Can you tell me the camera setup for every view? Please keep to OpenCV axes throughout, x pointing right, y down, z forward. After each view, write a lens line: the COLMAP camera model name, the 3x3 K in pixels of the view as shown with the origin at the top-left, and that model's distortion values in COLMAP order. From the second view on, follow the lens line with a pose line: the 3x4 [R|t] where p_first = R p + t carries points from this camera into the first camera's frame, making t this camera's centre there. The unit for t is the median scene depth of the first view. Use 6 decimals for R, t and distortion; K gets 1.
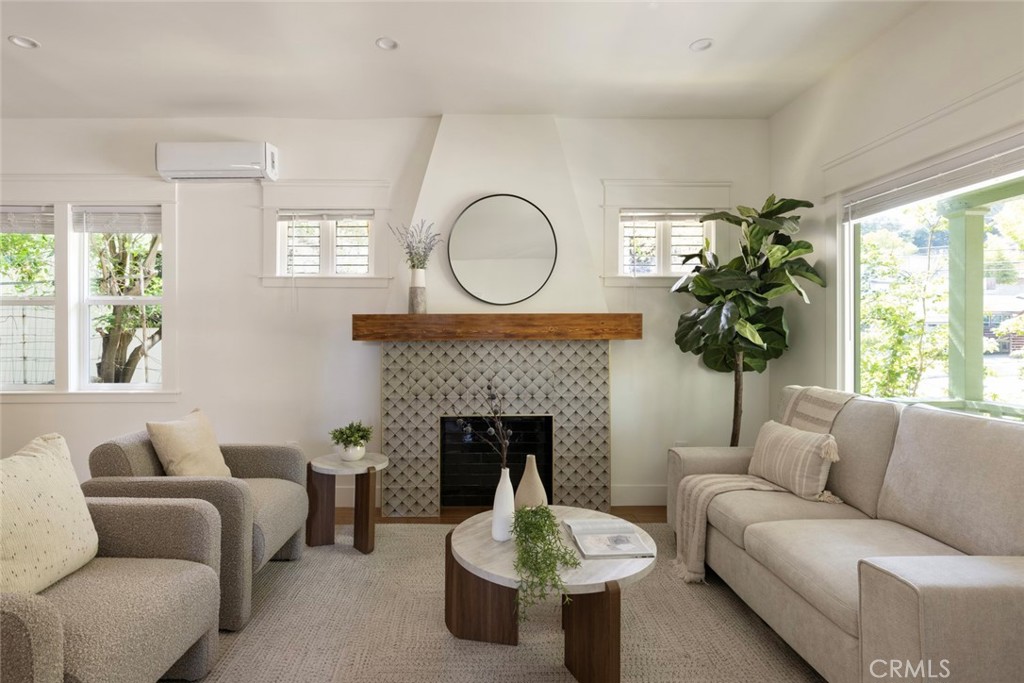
lens RADIAL K [[540.9, 0, 502.5], [0, 540.9, 331.1], [0, 0, 1]] dist [-0.007878, 0.003555]
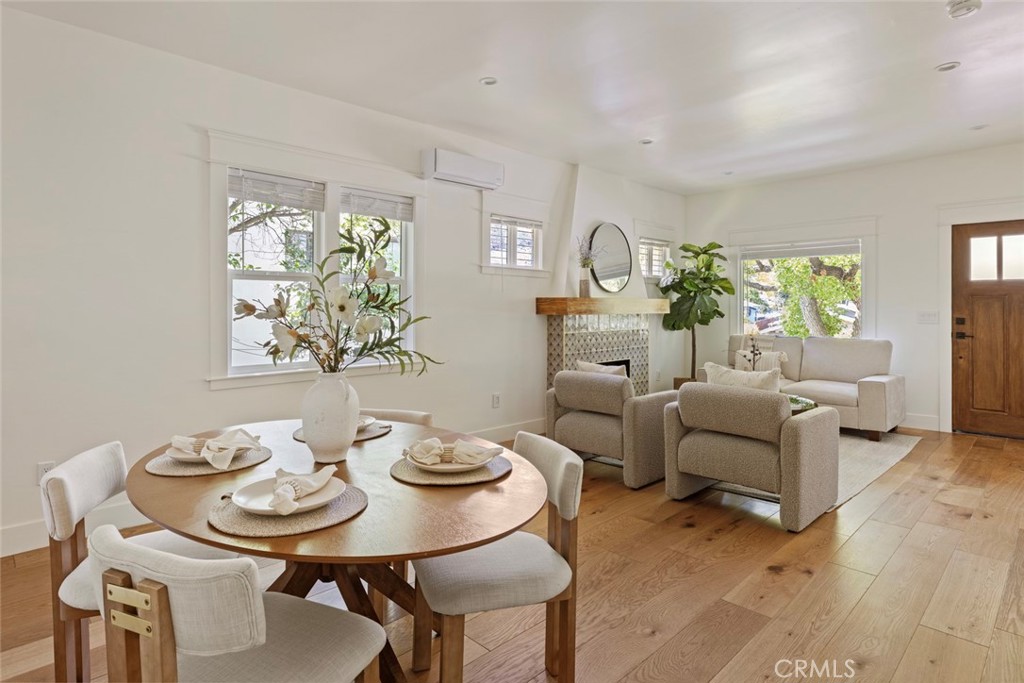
lens RADIAL K [[540.9, 0, 505.6], [0, 540.9, 309.0], [0, 0, 1]] dist [-0.007878, 0.003555]
pose [[0.734129, 0.000706, 0.679009, -1.335087], [-0.005411, 0.999974, 0.004810, -0.004890], [-0.678988, -0.007205, 0.734114, 0.029363]]
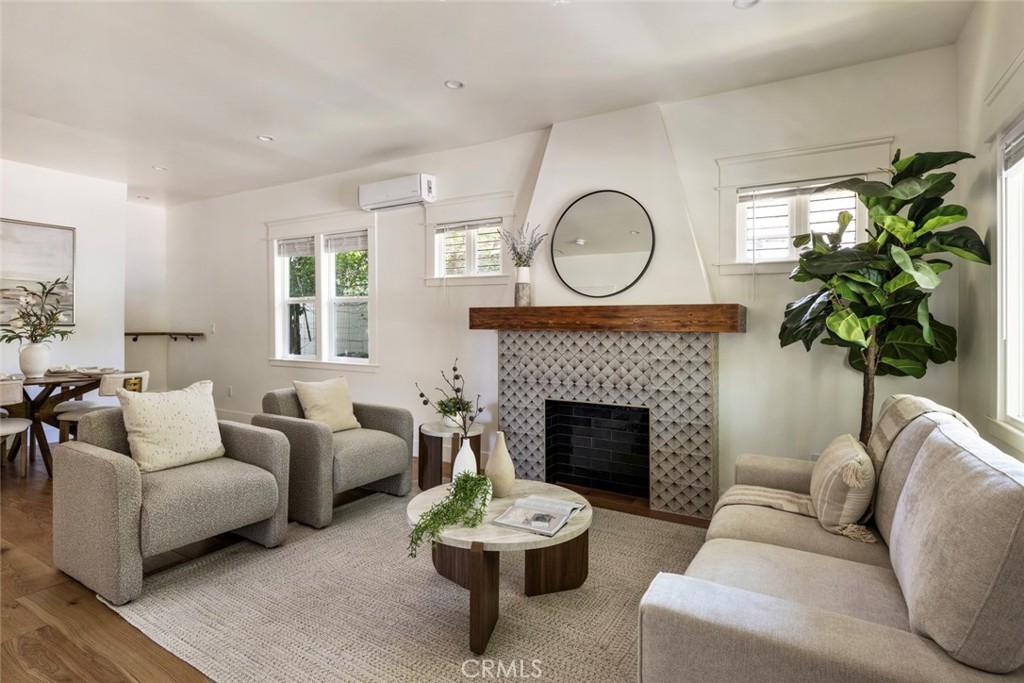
lens RADIAL K [[514.4, 0, 477.3], [0, 514.4, 326.5], [0, 0, 1]] dist [-0.002781, 0.001778]
pose [[0.845789, 0.010907, -0.533406, 0.327336], [-0.006624, 0.999929, 0.009945, -0.000453], [0.533476, -0.004878, 0.845801, 0.036993]]
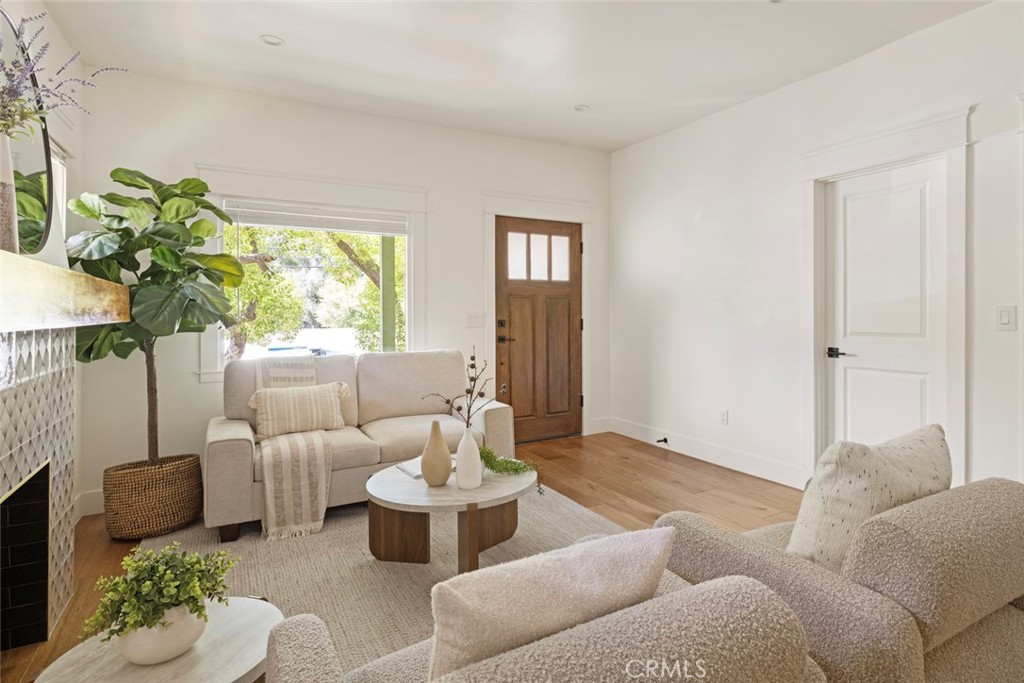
lens RADIAL K [[540.9, 0, 508.5], [0, 540.9, 322.6], [0, 0, 1]] dist [-0.007878, 0.003555]
pose [[-0.454060, -0.008494, 0.890931, -0.622664], [0.004437, 0.999921, 0.011794, 0.010871], [-0.890960, 0.009309, -0.453986, 0.851642]]
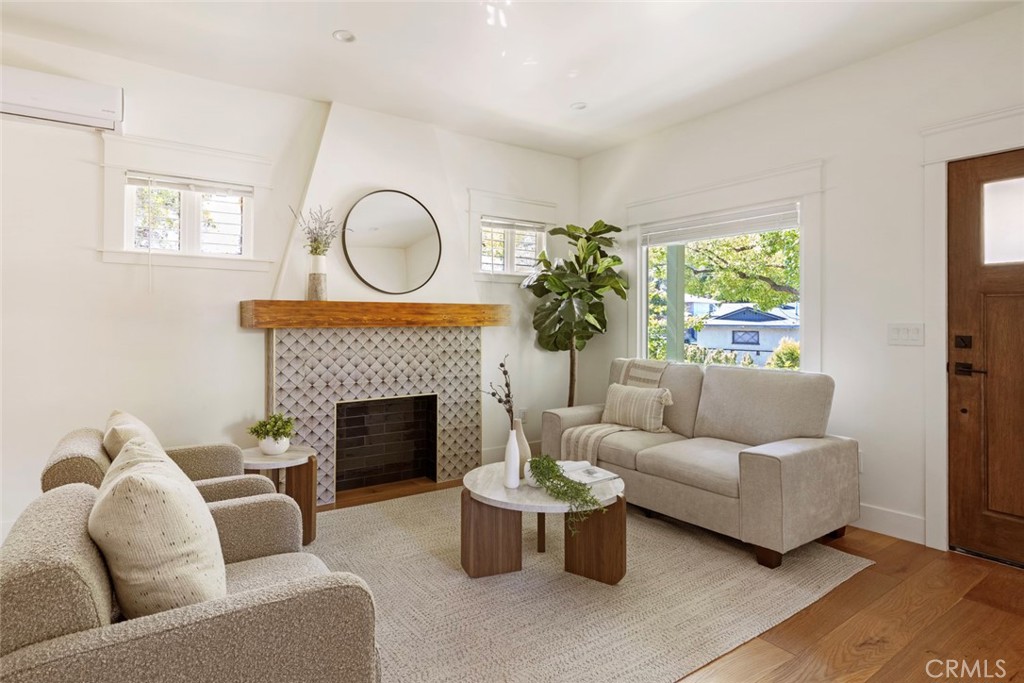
lens RADIAL K [[540.9, 0, 510.8], [0, 540.9, 318.7], [0, 0, 1]] dist [-0.007878, 0.003555]
pose [[0.831096, 0.005100, 0.556106, -0.405734], [-0.006024, 0.999982, -0.000168, -0.000996], [-0.556097, -0.003210, 0.831111, -0.016820]]
